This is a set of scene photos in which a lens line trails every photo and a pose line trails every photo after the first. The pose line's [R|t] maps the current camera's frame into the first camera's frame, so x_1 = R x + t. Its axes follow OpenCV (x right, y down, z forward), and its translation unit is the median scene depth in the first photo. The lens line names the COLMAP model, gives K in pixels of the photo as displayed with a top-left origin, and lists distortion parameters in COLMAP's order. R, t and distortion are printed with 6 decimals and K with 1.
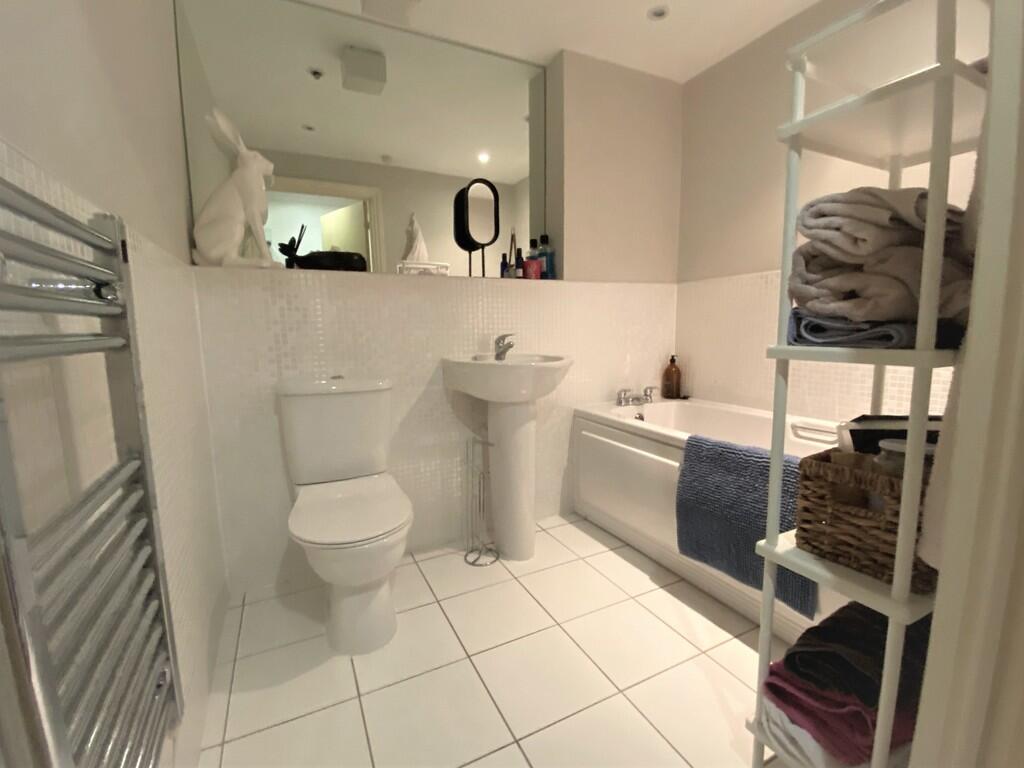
lens RADIAL K [[410.4, 0, 511.1], [0, 410.4, 383.7], [0, 0, 1]] dist [0.001020, -0.011844]
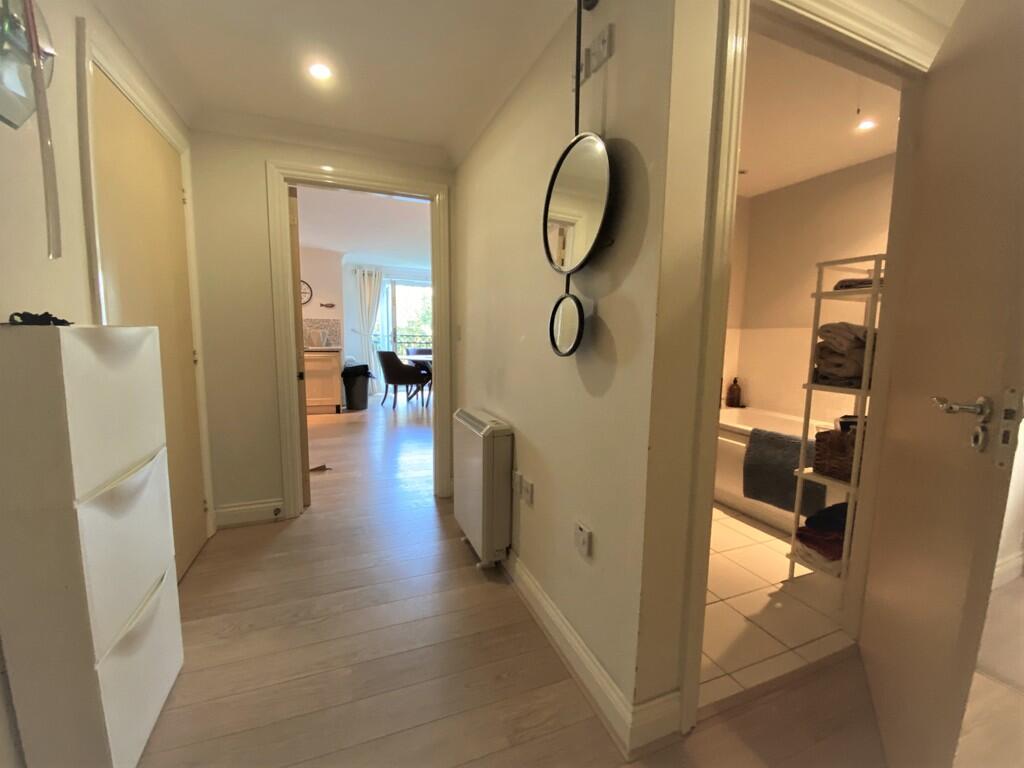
lens RADIAL K [[410.4, 0, 511.1], [0, 410.4, 383.7], [0, 0, 1]] dist [0.001020, -0.011844]
pose [[0.997253, 0.048220, -0.056217, -0.779336], [-0.048706, 0.998786, -0.007306, 0.007434], [0.055796, 0.010024, 0.998392, -1.227097]]
